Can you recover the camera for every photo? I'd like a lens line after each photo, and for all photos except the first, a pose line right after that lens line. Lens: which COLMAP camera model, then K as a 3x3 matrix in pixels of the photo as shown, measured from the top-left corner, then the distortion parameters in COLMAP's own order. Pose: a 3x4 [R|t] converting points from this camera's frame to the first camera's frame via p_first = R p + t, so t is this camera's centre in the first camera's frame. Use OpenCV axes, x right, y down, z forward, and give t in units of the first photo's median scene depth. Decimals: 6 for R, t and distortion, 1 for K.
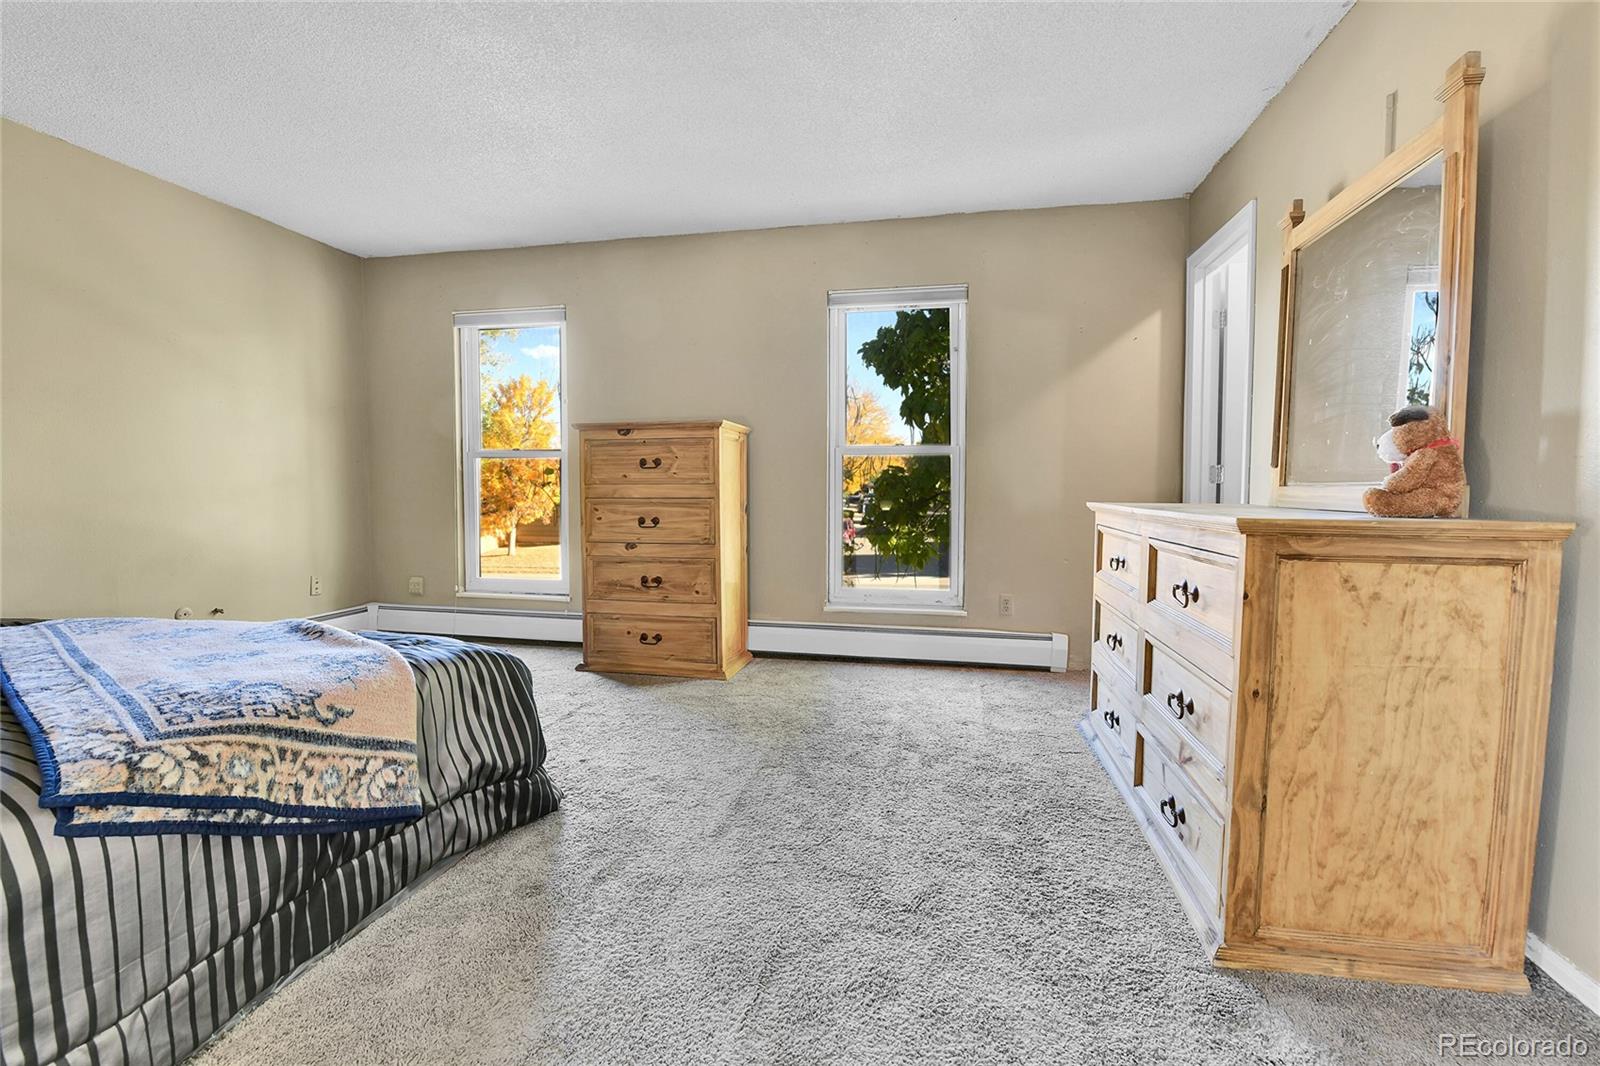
lens RADIAL K [[689.9, 0, 800.5], [0, 689.9, 539.1], [0, 0, 1]] dist [-0.010122, -0.000899]
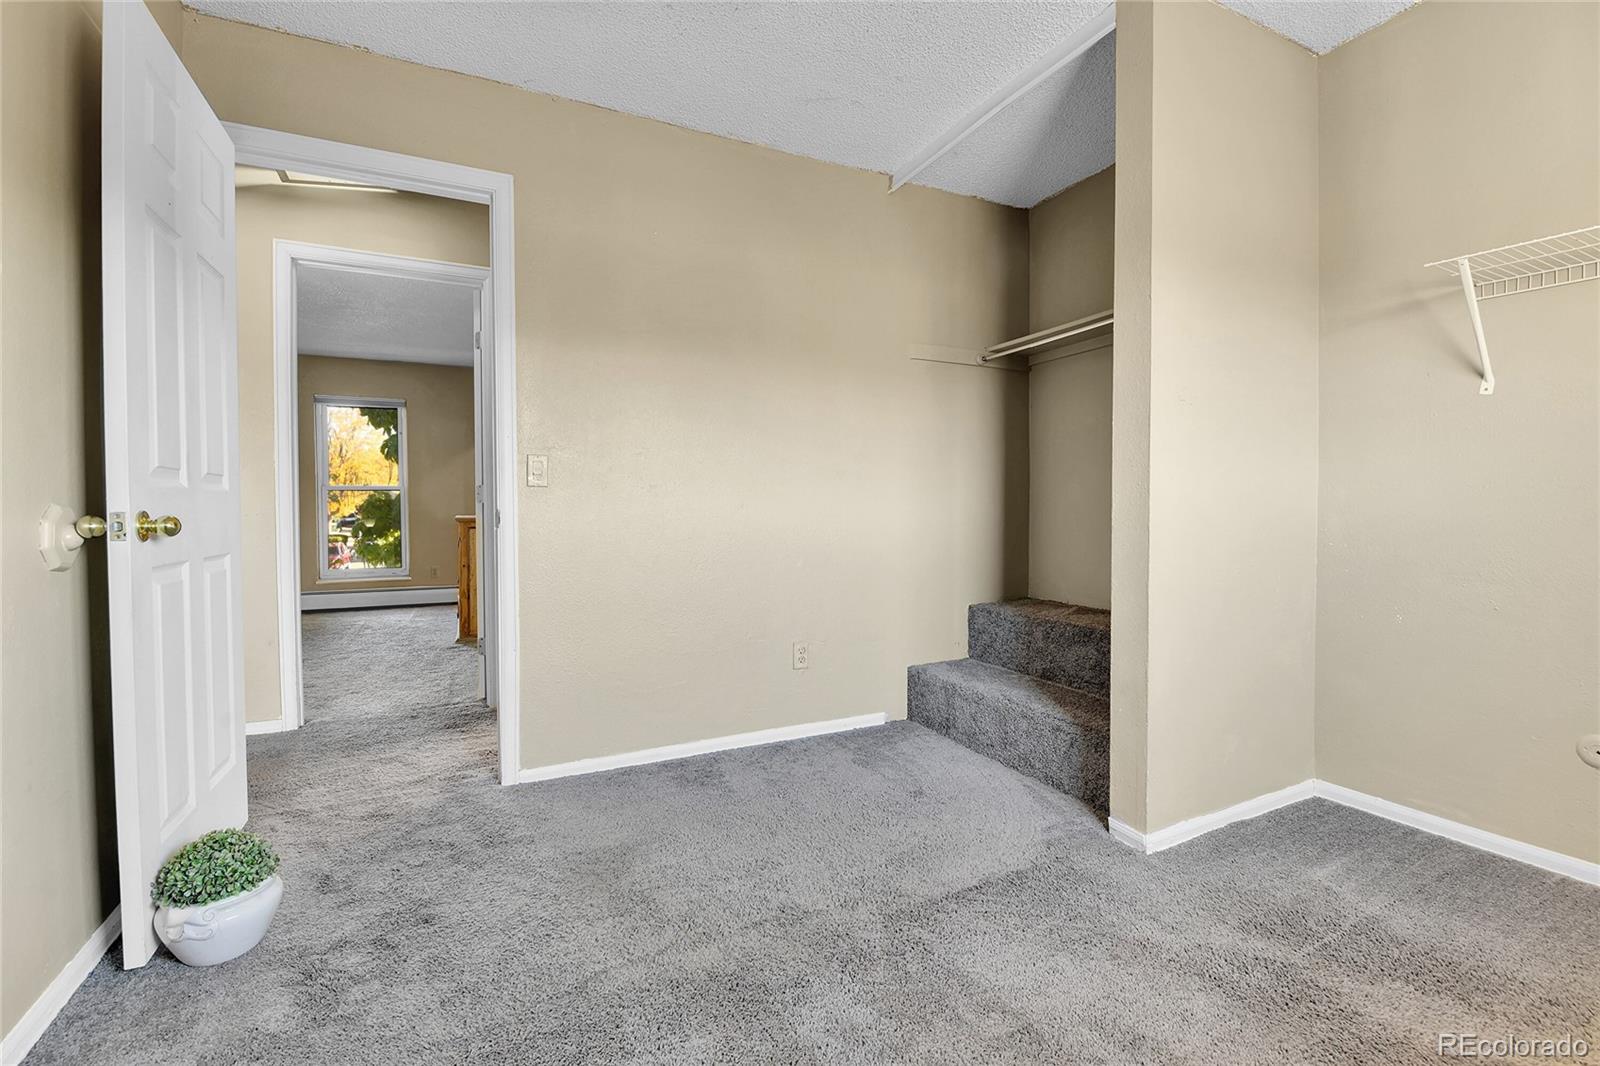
lens RADIAL K [[689.9, 0, 804.2], [0, 689.9, 530.5], [0, 0, 1]] dist [-0.010122, -0.000899]
pose [[0.787994, -0.020925, 0.615328, -0.021700], [0.047025, 0.998548, -0.026265, 0.031209], [-0.613885, 0.049632, 0.787834, -0.421578]]
